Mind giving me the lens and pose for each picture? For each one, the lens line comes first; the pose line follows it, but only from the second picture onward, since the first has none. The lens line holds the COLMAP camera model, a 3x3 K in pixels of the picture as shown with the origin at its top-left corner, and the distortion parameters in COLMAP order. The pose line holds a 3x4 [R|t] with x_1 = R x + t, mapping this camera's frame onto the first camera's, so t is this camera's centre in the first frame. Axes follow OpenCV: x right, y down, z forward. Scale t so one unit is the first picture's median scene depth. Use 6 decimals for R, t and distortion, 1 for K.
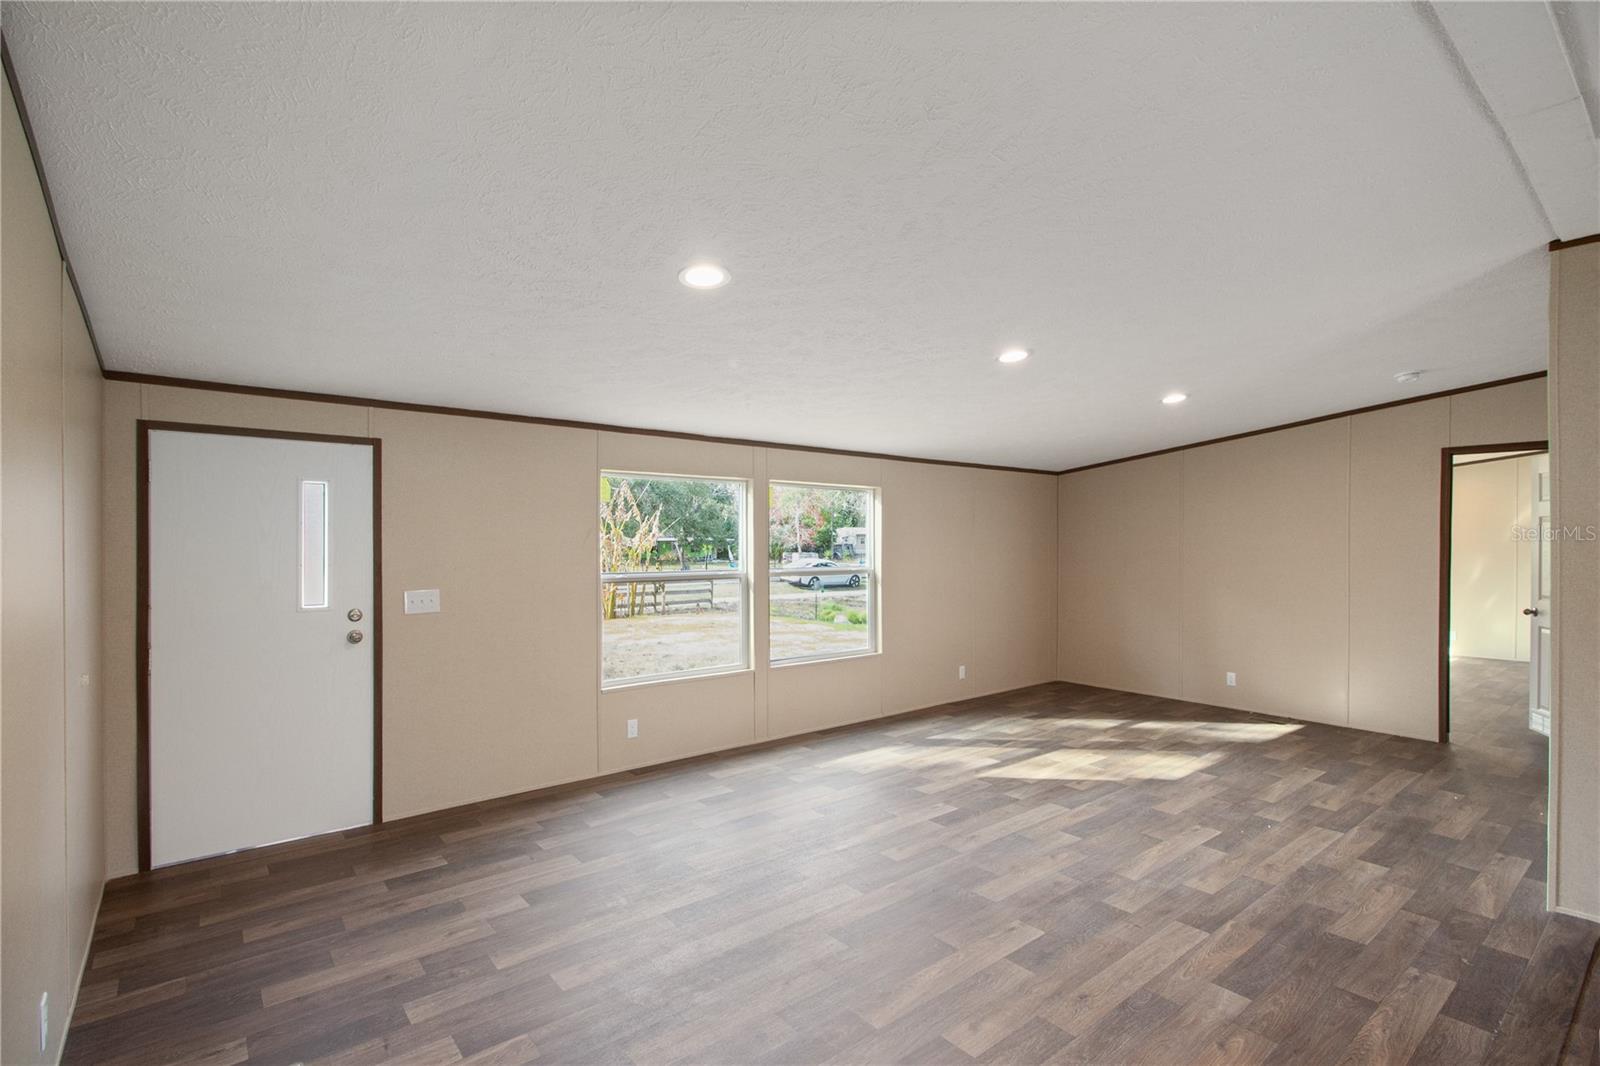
lens RADIAL K [[739.6, 0, 799.1], [0, 739.6, 538.9], [0, 0, 1]] dist [0.000436, 0.000297]
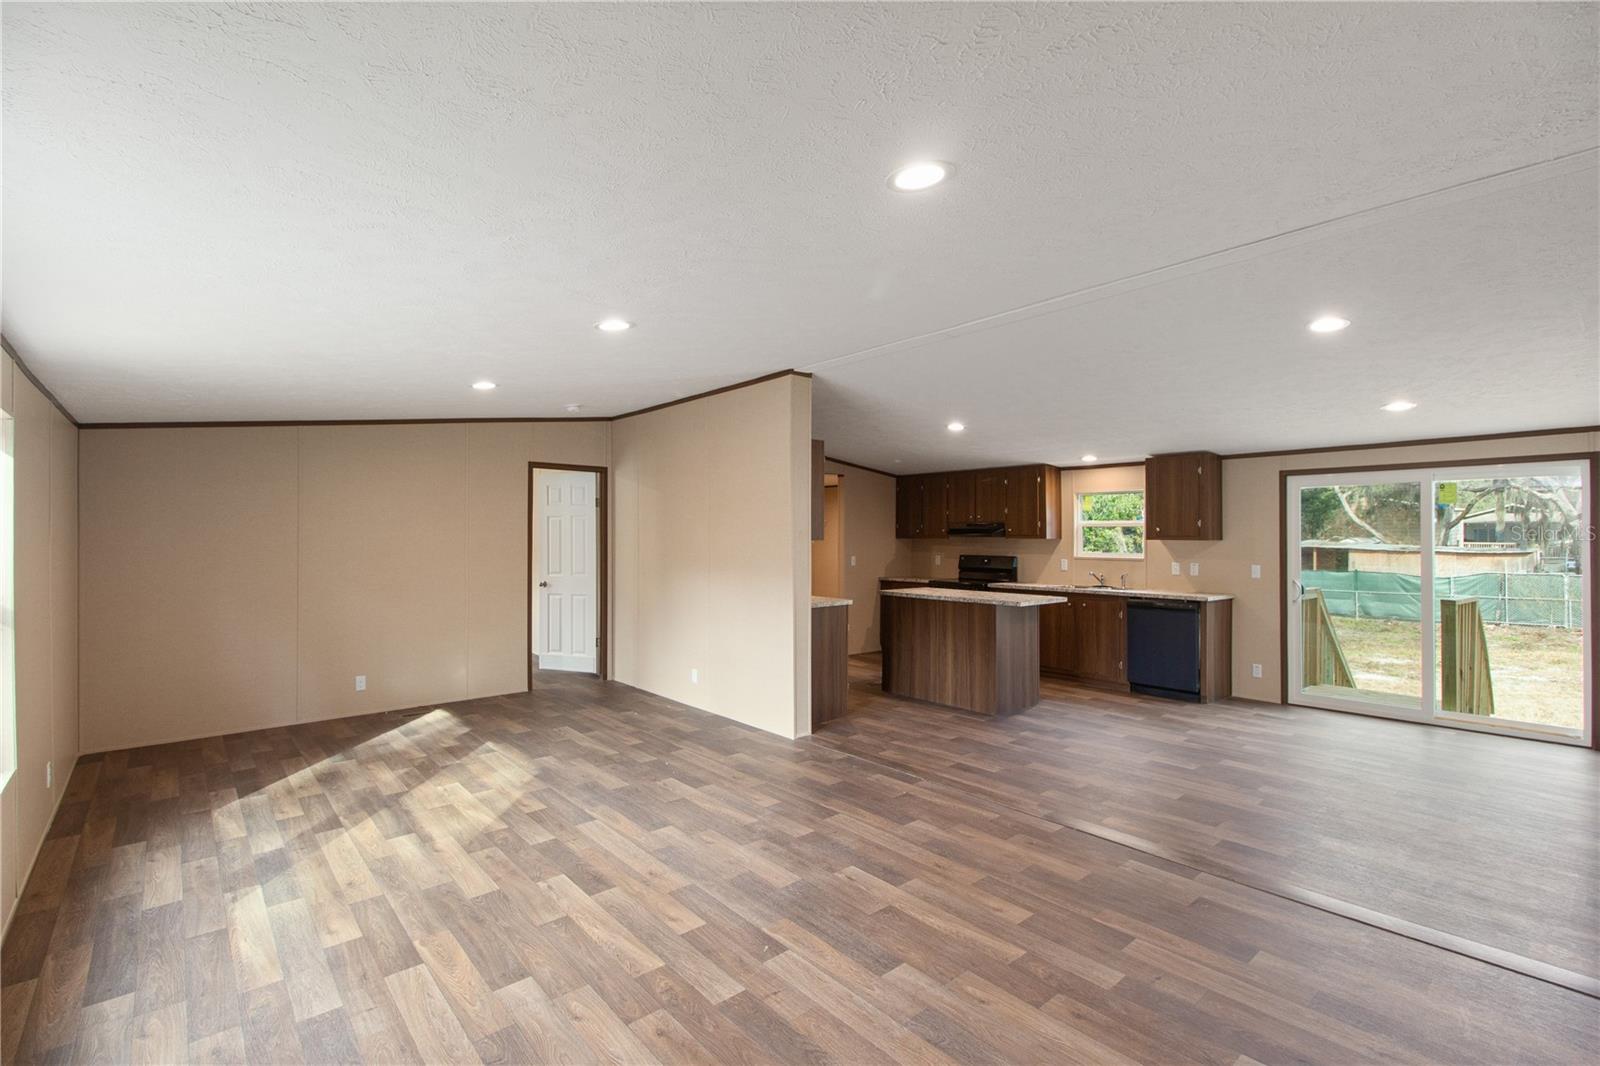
lens RADIAL K [[739.6, 0, 799.9], [0, 739.6, 533.8], [0, 0, 1]] dist [0.000436, 0.000297]
pose [[-0.034013, -0.002735, 0.999418, -0.558717], [-0.000035, 0.999996, 0.002736, -0.000219], [-0.999421, 0.000058, -0.034013, 0.746005]]
